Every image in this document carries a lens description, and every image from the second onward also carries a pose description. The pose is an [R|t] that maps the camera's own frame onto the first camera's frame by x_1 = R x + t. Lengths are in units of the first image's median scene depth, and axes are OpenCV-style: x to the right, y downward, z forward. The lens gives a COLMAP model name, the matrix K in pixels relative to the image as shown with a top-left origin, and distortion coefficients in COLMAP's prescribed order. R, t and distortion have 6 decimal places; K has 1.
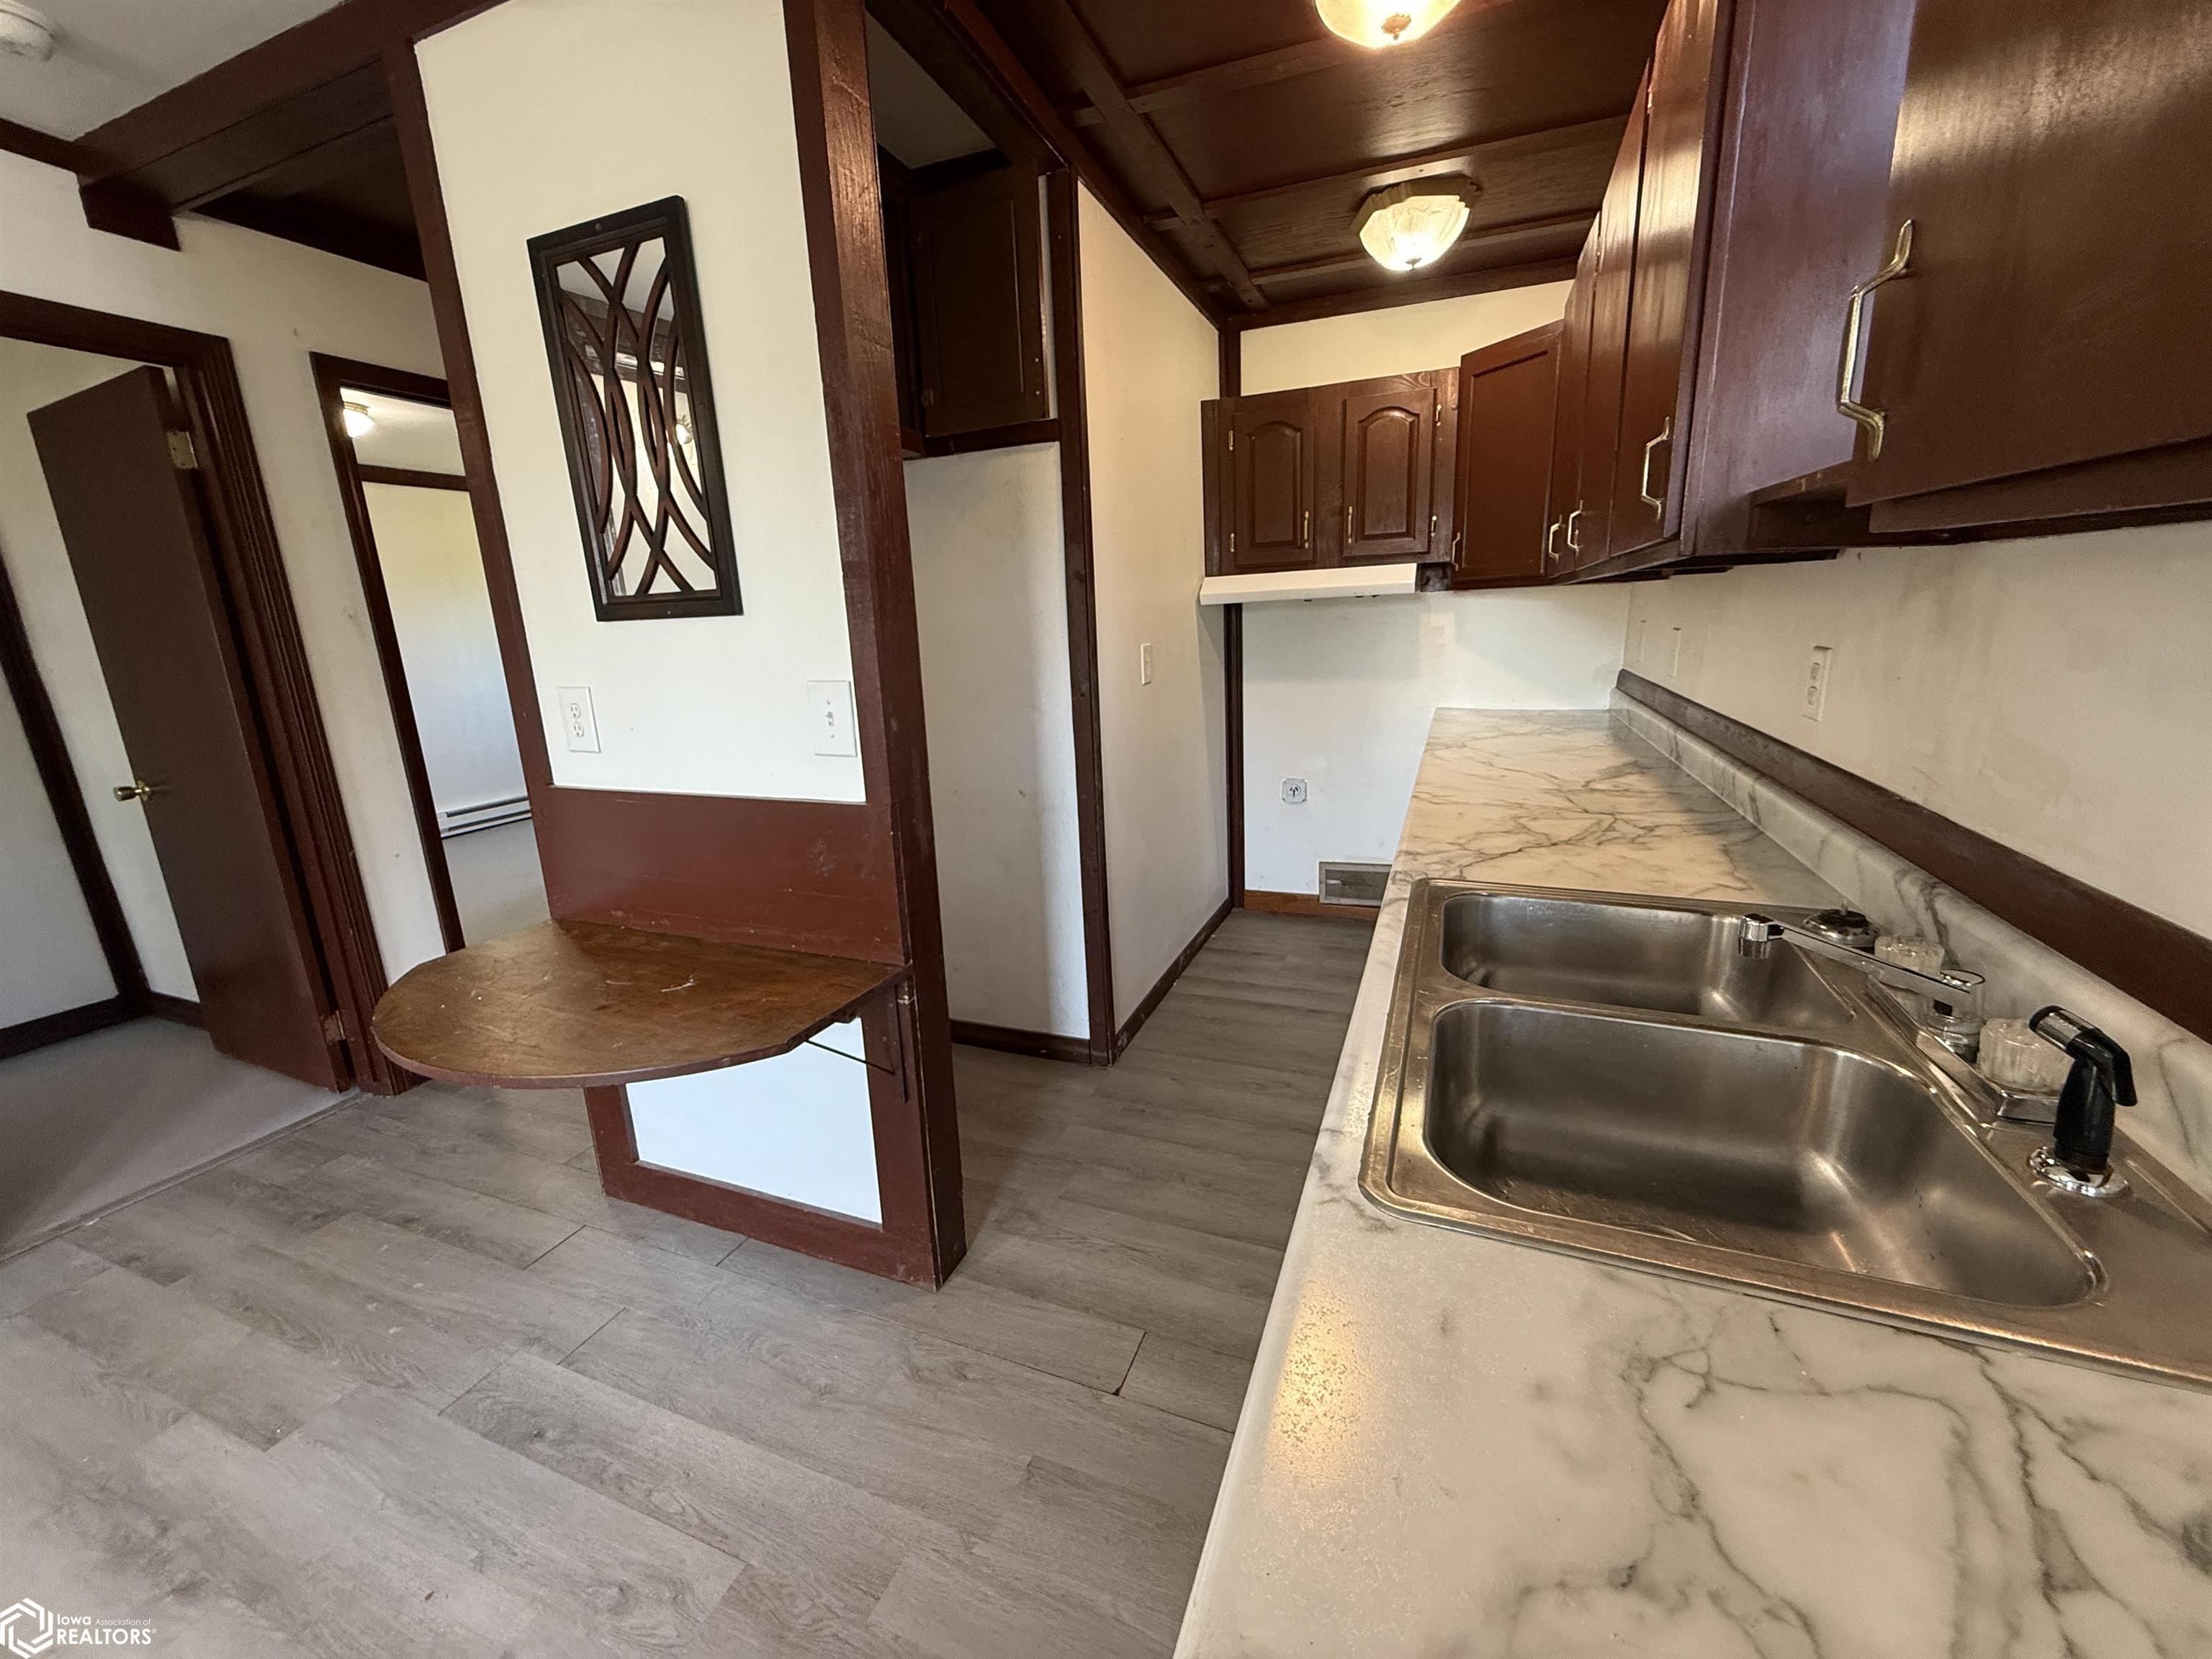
lens RADIAL K [[885.3, 0, 1107.1], [0, 885.3, 829.2], [0, 0, 1]] dist [-0.001657, -0.000117]
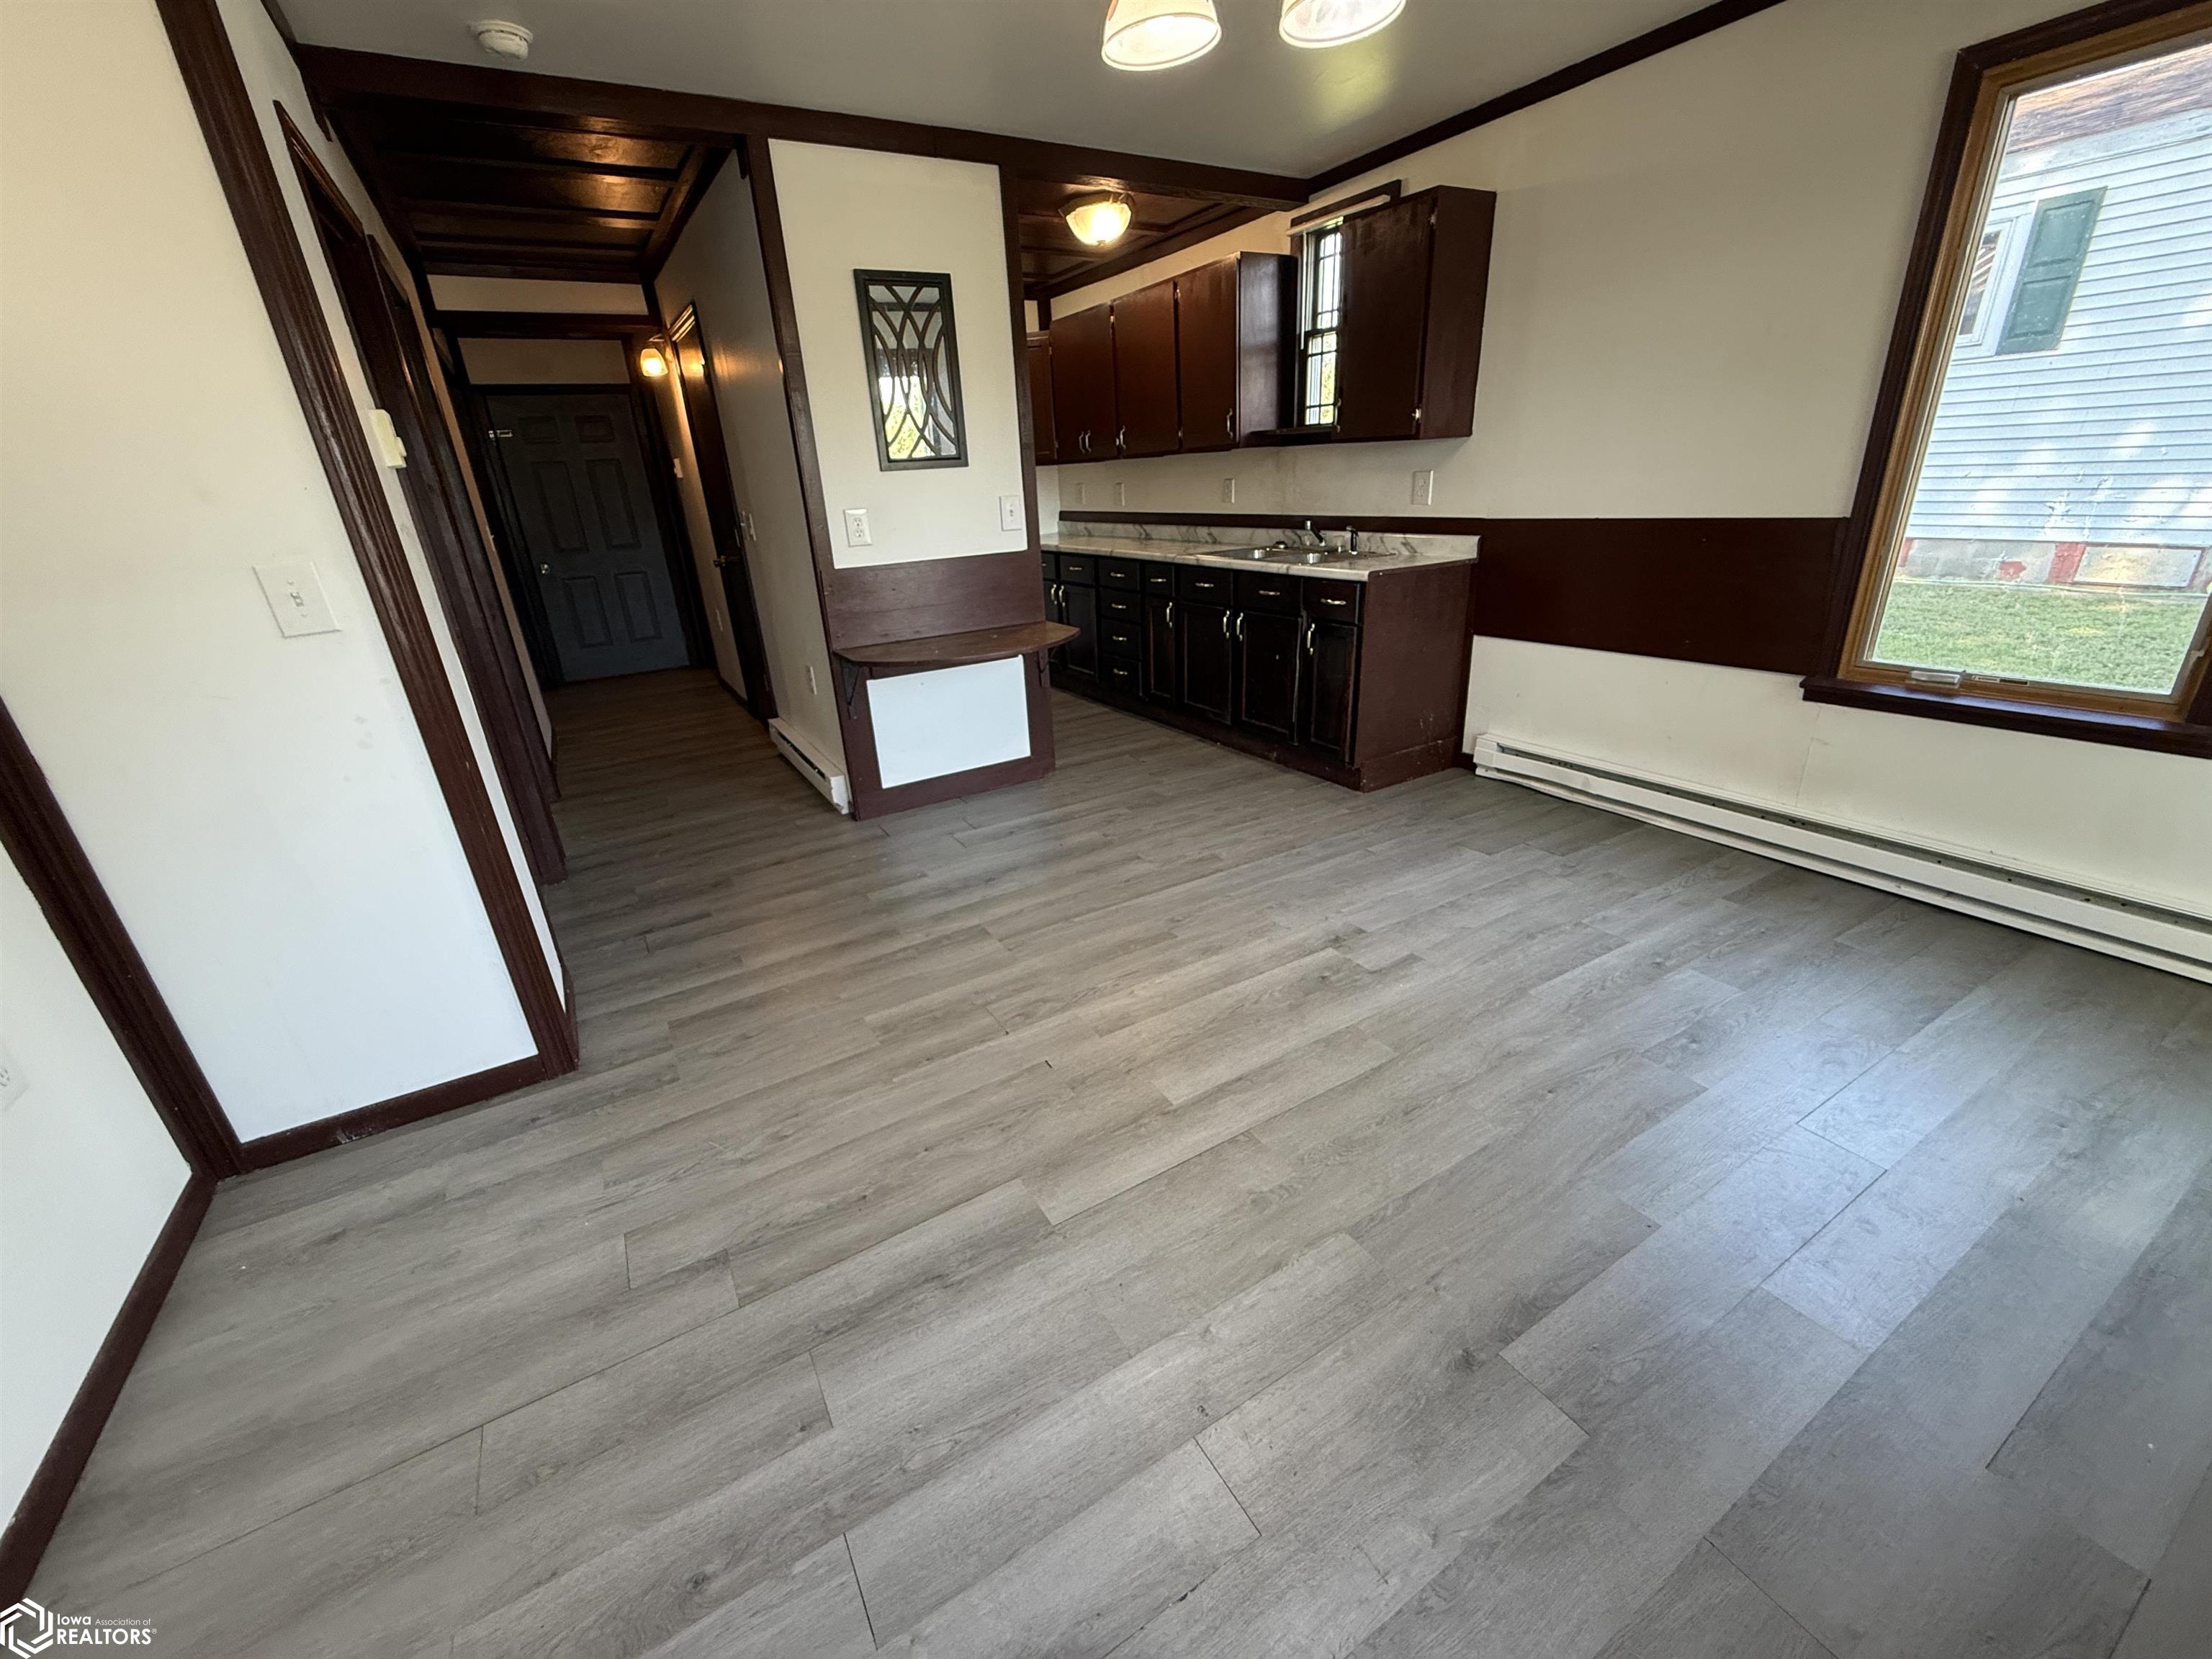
lens RADIAL K [[885.3, 0, 1091.3], [0, 885.3, 828.3], [0, 0, 1]] dist [-0.001657, -0.000117]
pose [[0.612606, -0.290900, 0.734909, -1.221519], [0.217338, 0.955962, 0.197231, 0.145116], [-0.759920, 0.038899, 0.648852, -0.363250]]
